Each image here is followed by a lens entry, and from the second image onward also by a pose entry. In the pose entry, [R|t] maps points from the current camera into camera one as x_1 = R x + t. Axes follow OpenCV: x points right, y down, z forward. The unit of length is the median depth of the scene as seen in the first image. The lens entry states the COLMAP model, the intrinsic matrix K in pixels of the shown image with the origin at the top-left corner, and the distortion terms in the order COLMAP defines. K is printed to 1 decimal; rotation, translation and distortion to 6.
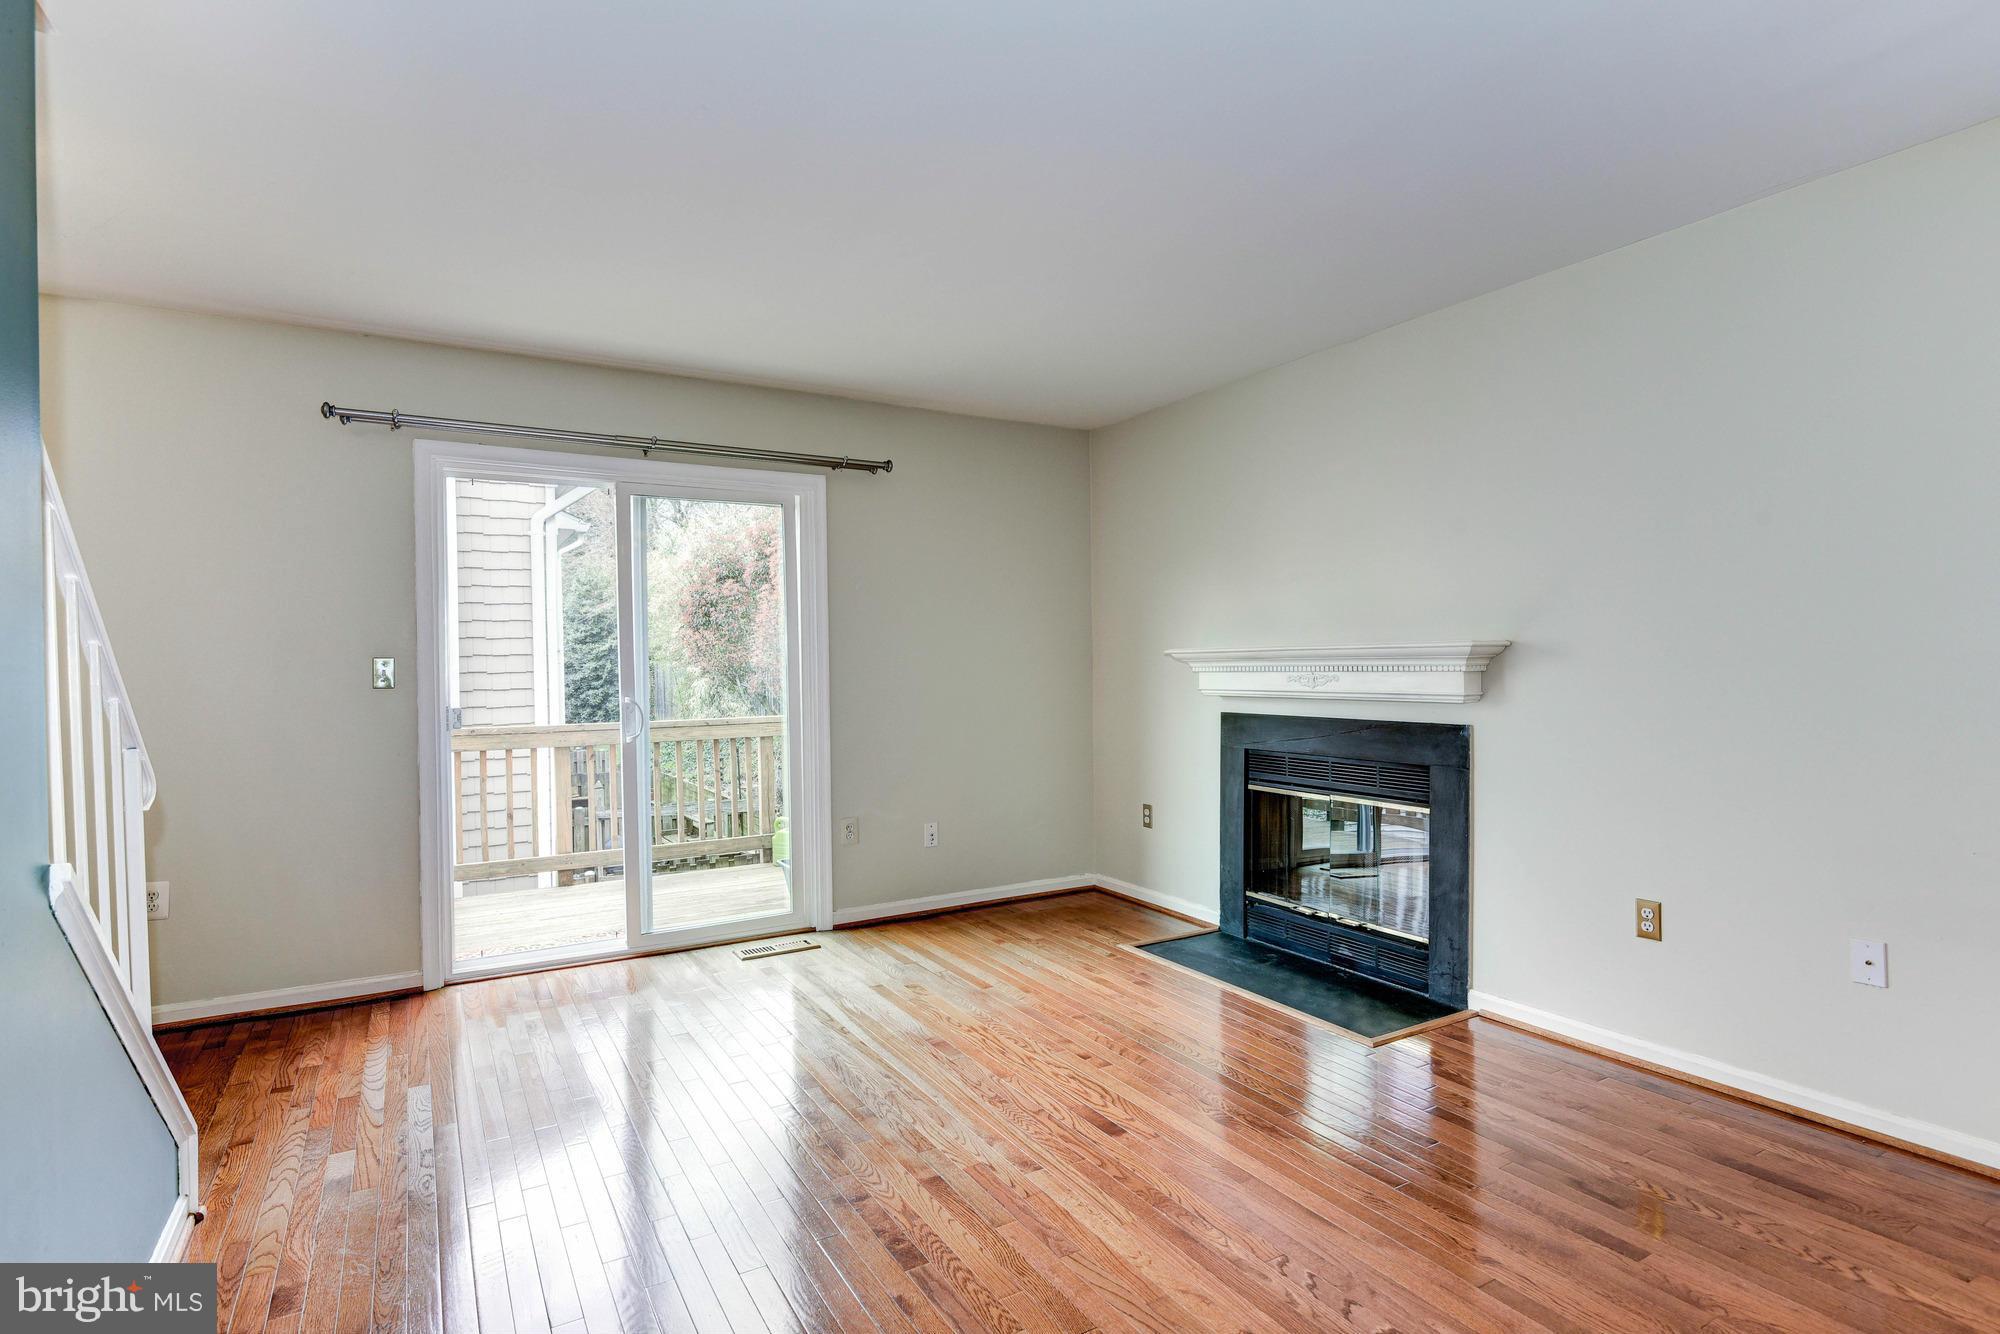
lens RADIAL K [[1030.5, 0, 1006.6], [0, 1030.5, 669.5], [0, 0, 1]] dist [-0.021129, -0.001295]
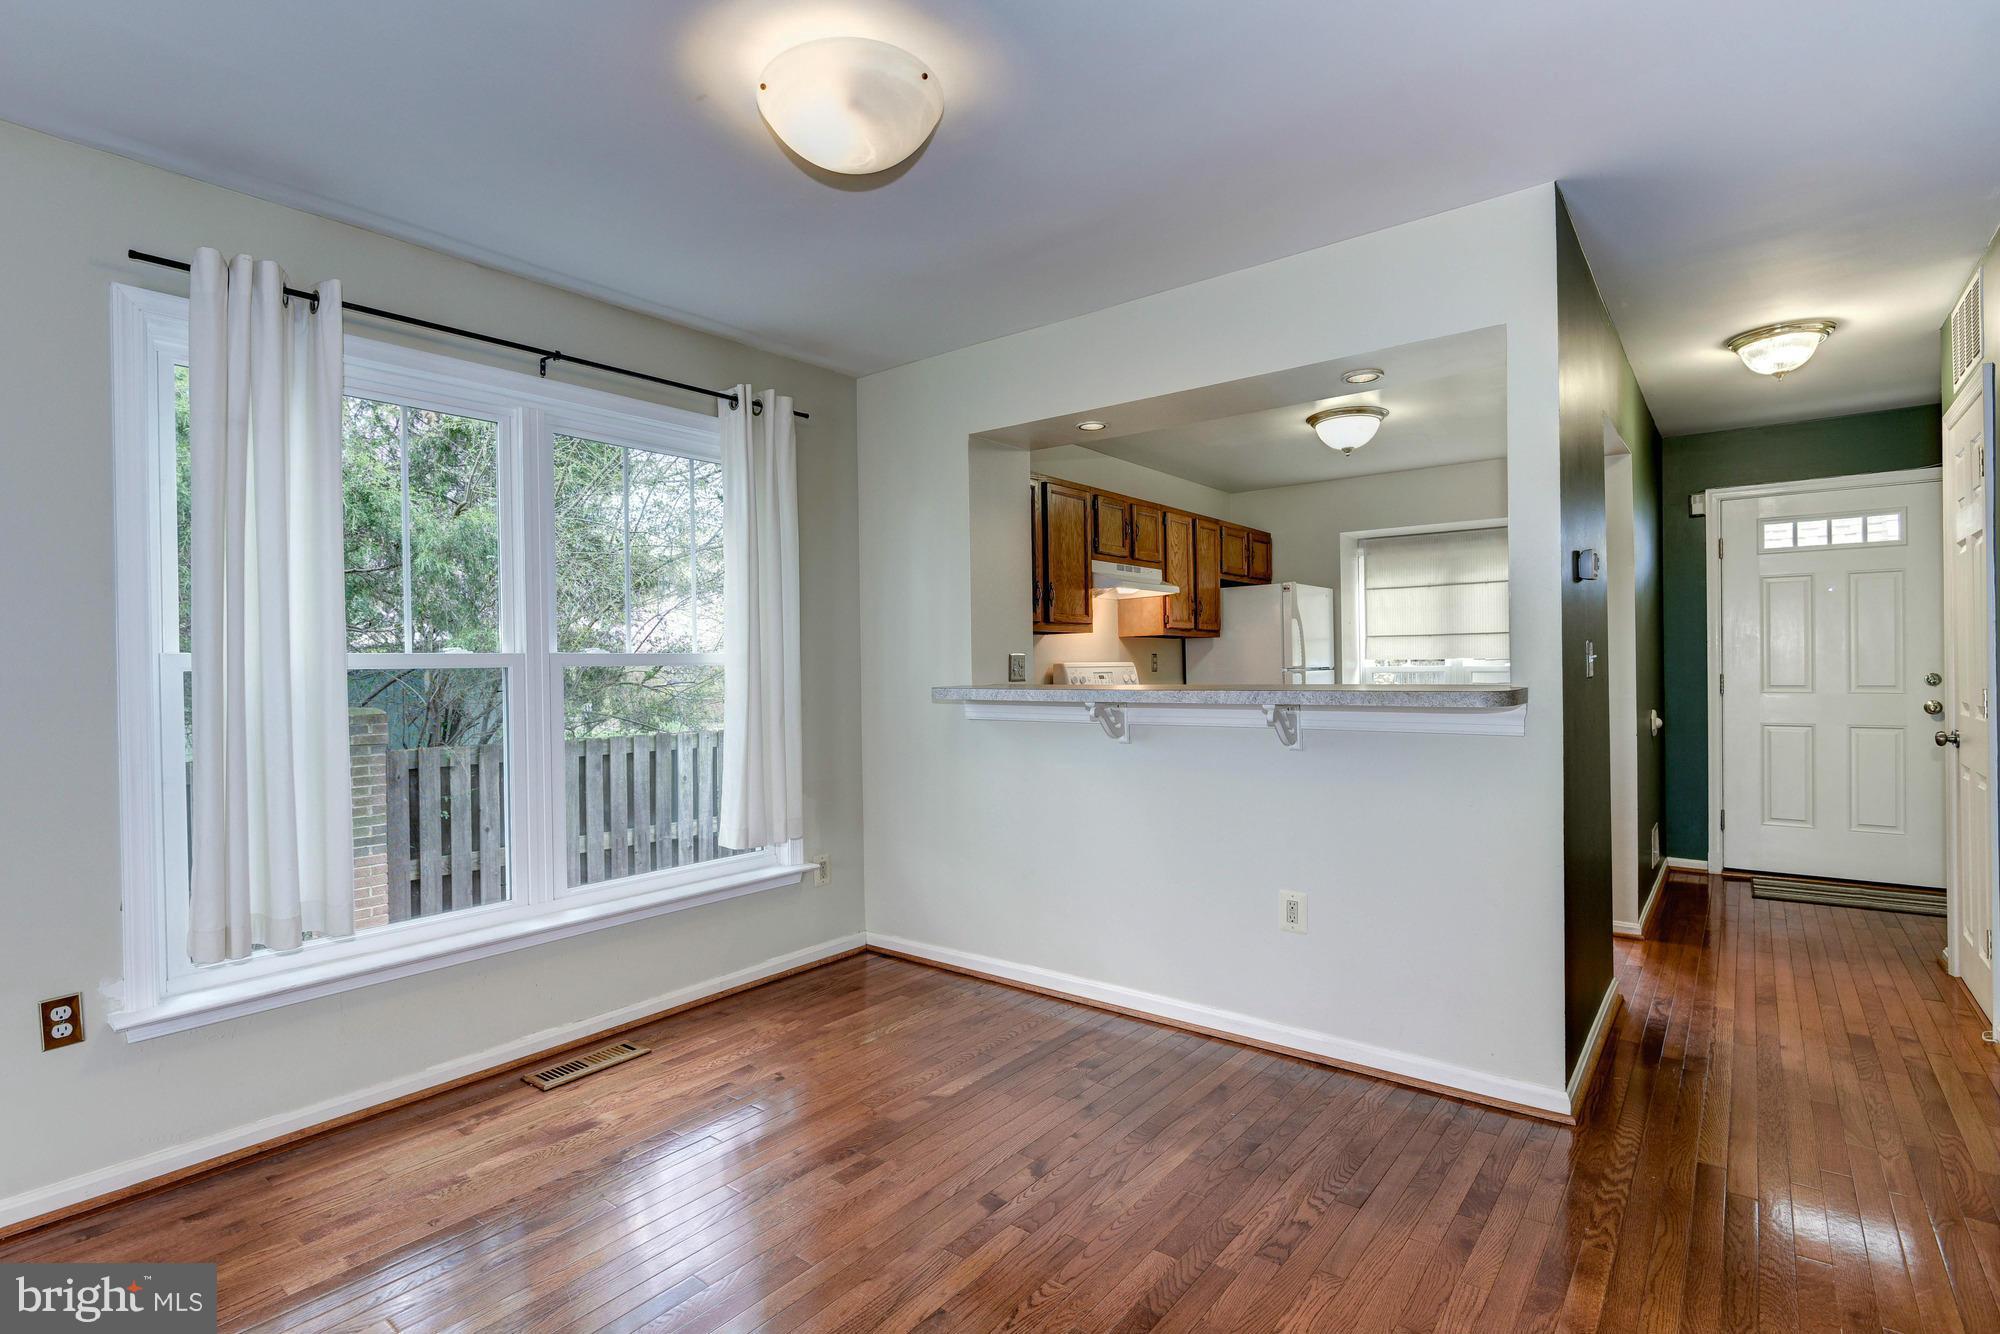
lens RADIAL K [[966.0, 0, 1000.0], [0, 966.0, 667.0], [0, 0, 1]] dist [-0.008473, -0.000414]
pose [[-0.363028, 0.015615, 0.931647, -0.159616], [0.032117, 0.999475, -0.004238, -0.002498], [-0.931225, 0.028383, -0.363339, 0.272935]]
